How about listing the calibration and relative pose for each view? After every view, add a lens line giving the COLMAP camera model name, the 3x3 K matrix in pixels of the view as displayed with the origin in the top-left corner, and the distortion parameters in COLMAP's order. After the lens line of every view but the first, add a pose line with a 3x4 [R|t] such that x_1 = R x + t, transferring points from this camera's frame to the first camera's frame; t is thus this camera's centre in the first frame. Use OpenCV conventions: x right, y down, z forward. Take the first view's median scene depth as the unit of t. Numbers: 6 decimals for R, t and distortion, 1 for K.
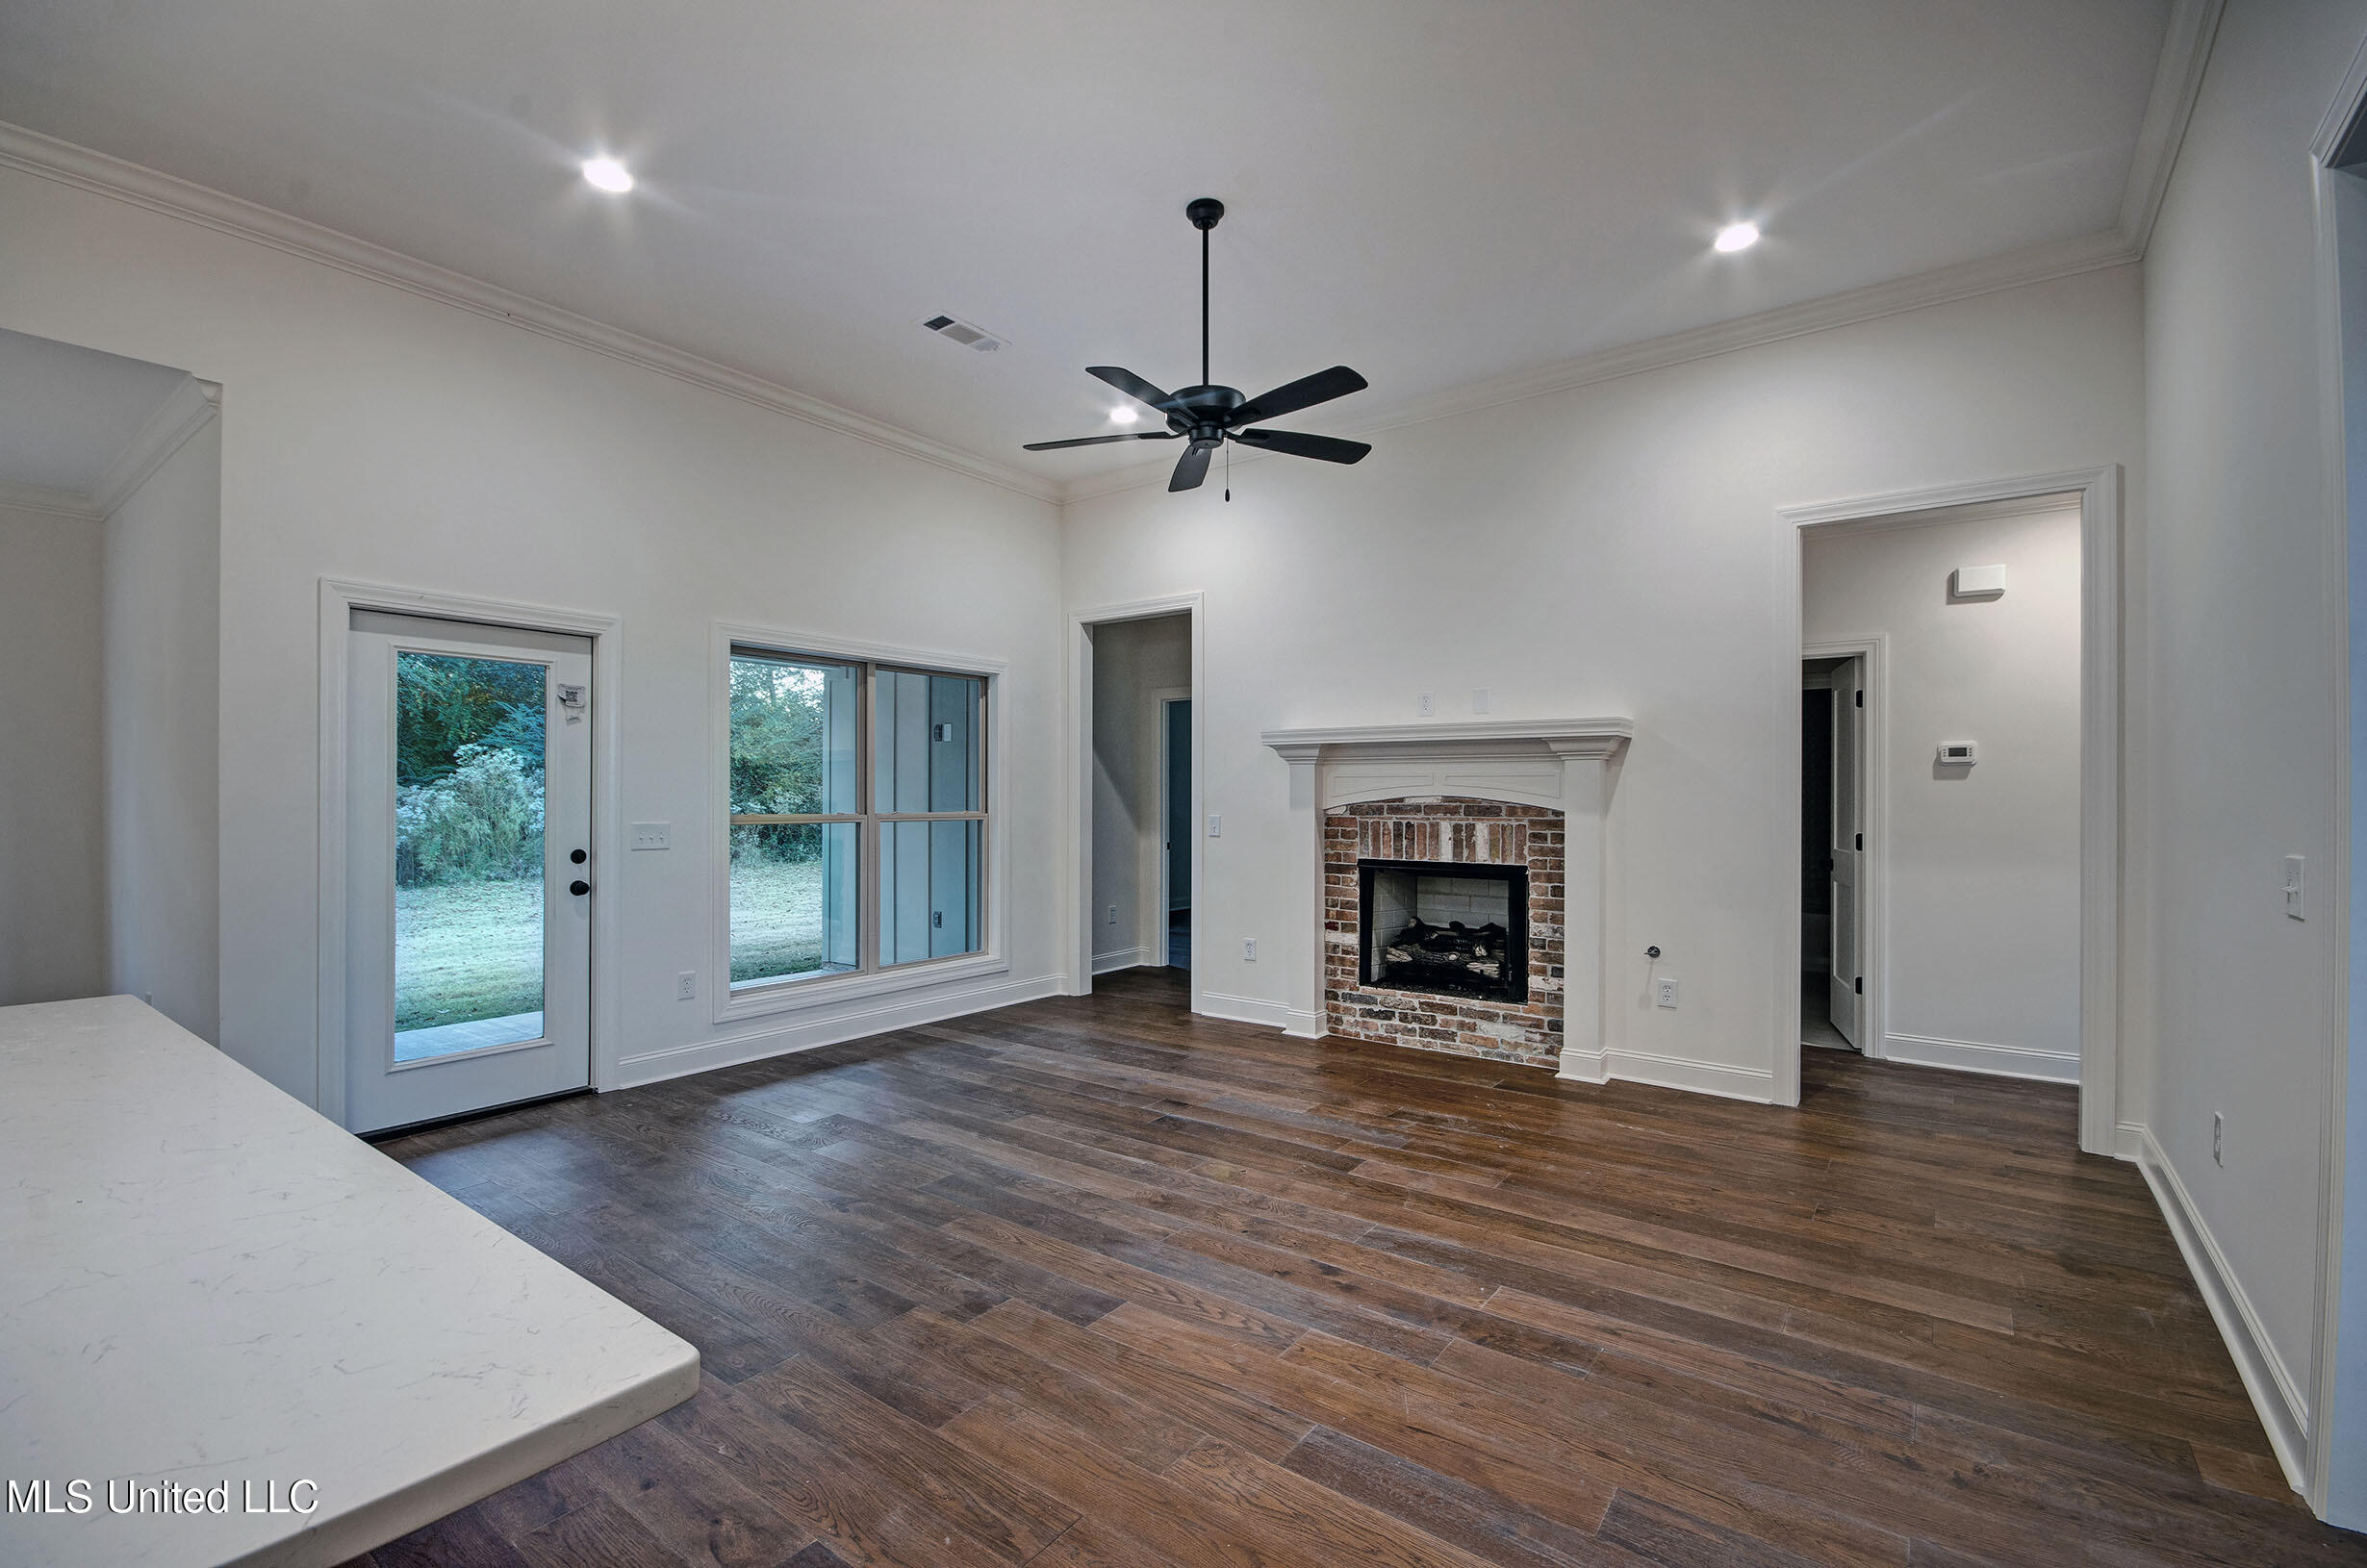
lens RADIAL K [[1047.2, 0, 1175.4], [0, 1047.2, 797.7], [0, 0, 1]] dist [-0.001950, -0.000174]
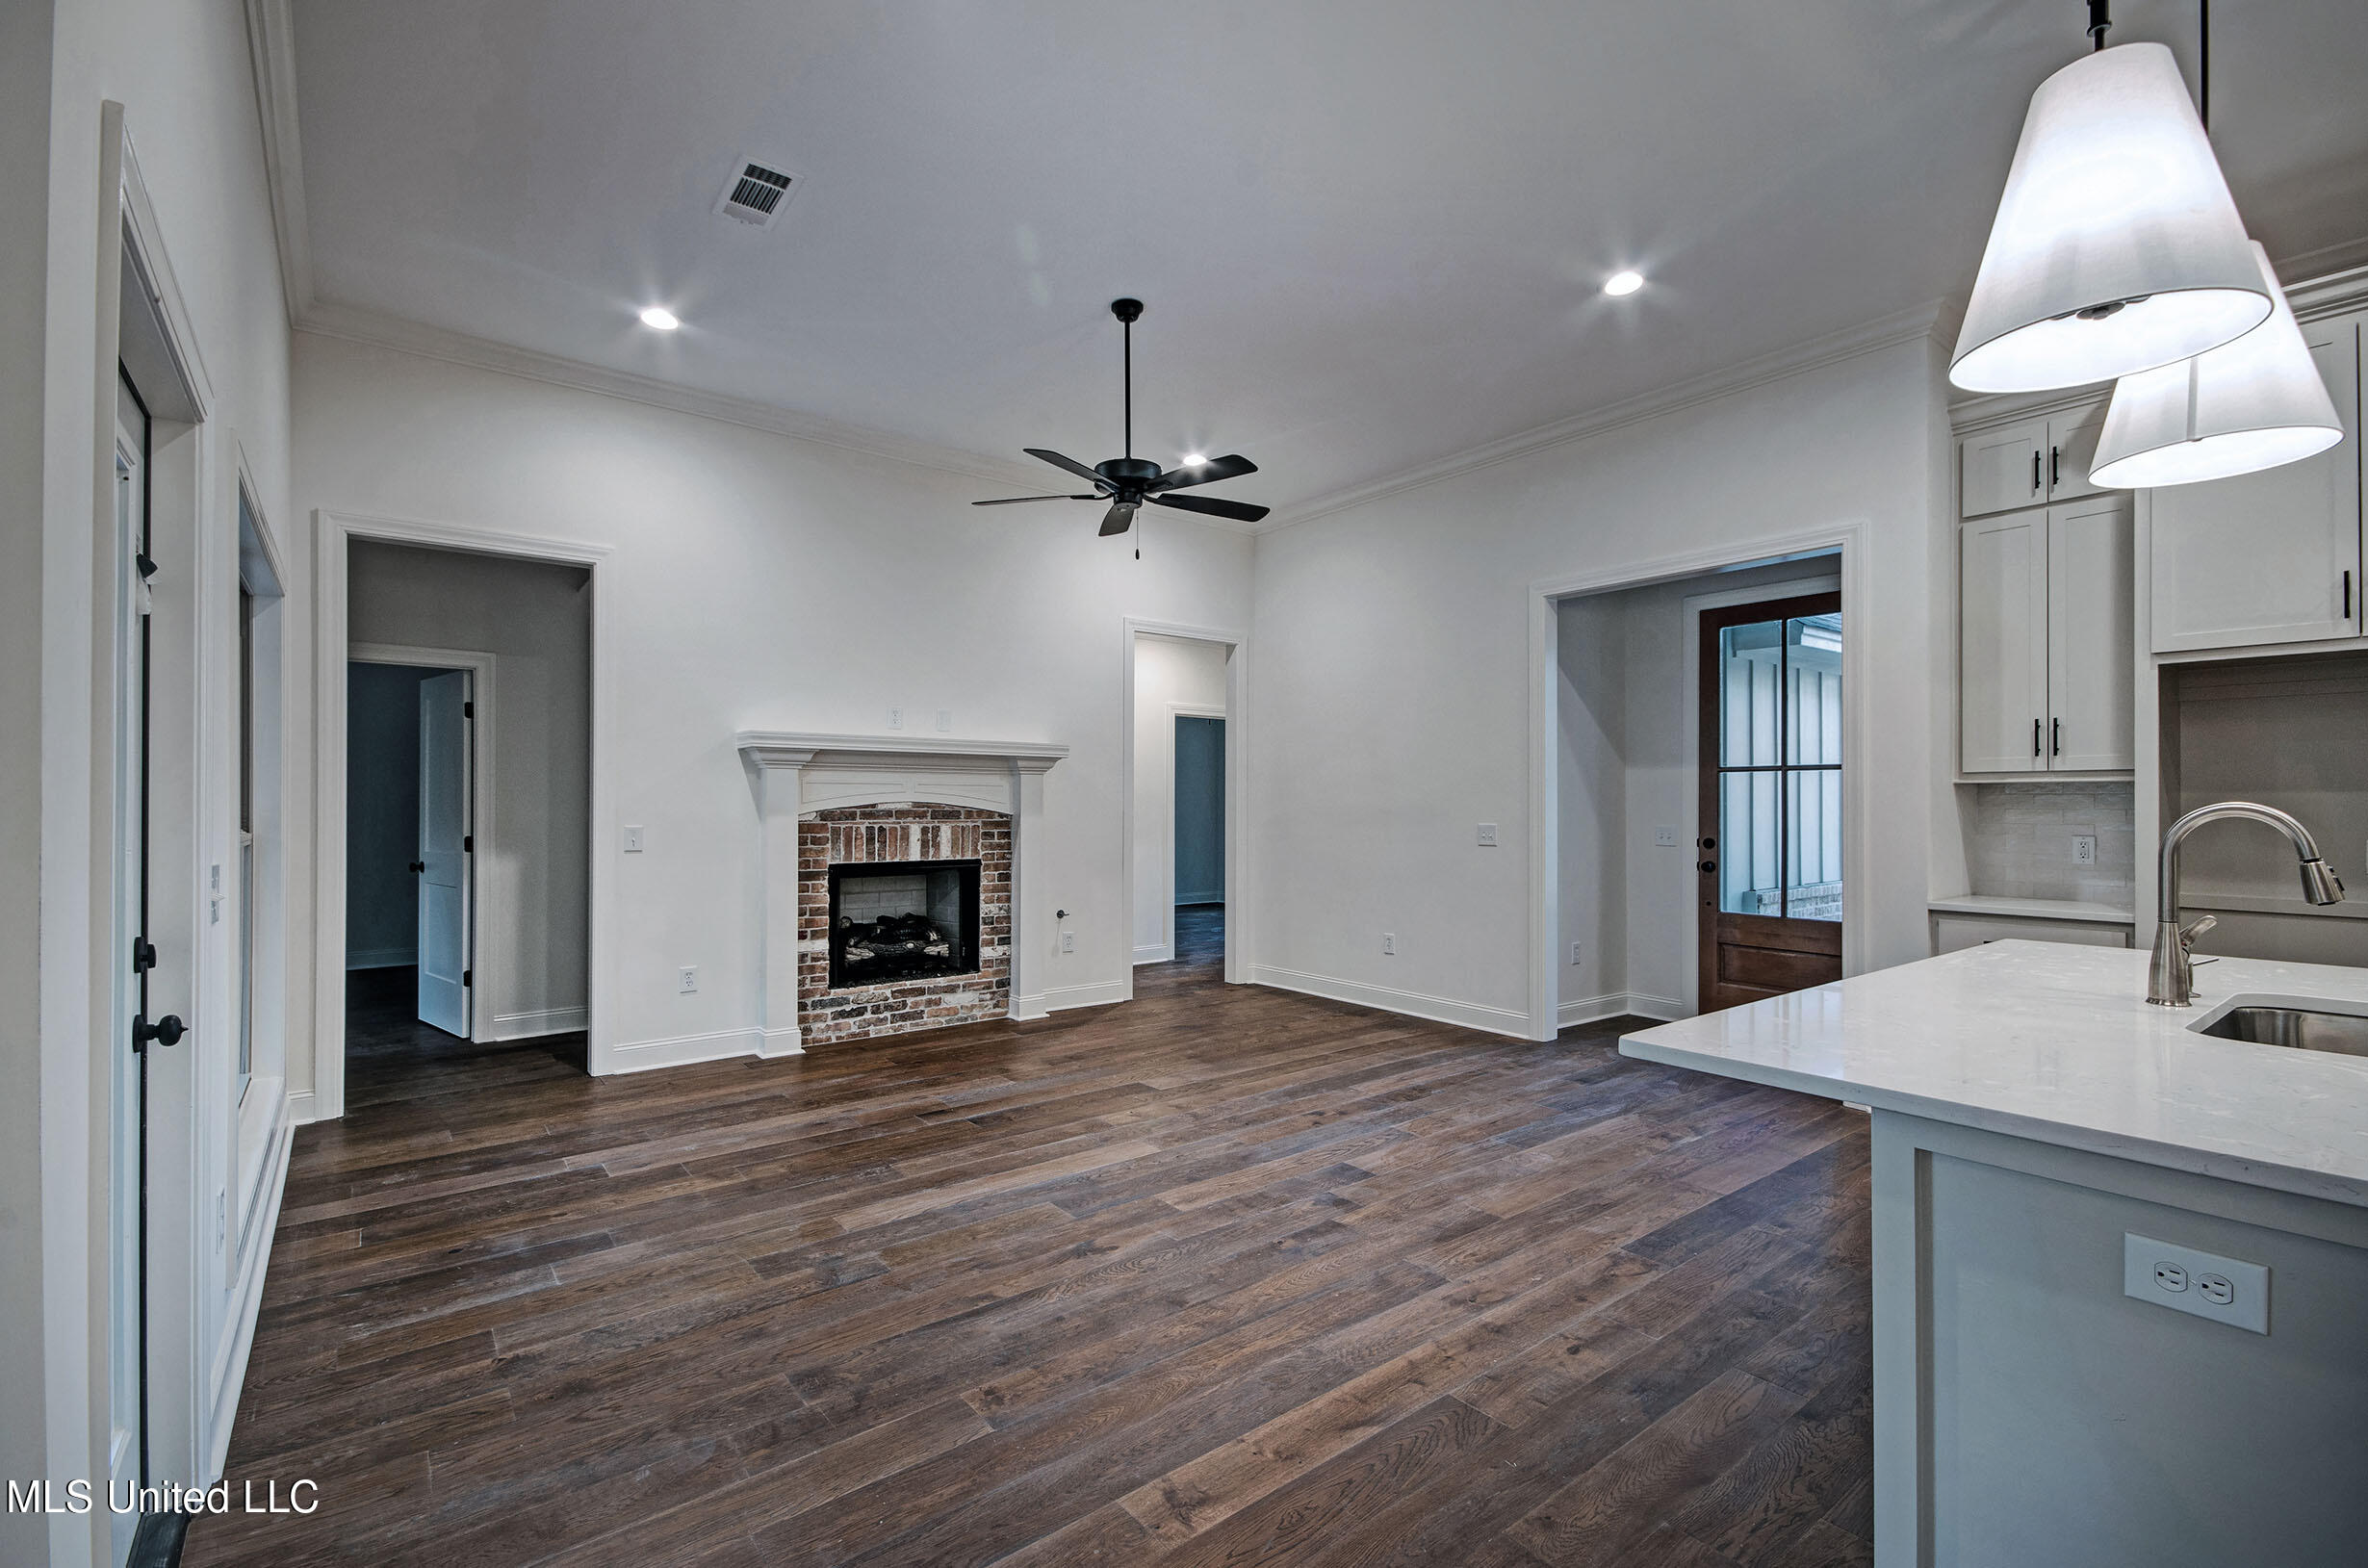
lens RADIAL K [[1047.7, 0, 1175.9], [0, 1047.7, 797.7], [0, 0, 1]] dist [-0.001950, -0.000174]
pose [[0.248752, 0.003565, 0.968561, -0.783304], [0.001088, 0.999992, -0.003960, -0.001463], [-0.968566, 0.002039, 0.248746, 0.463389]]
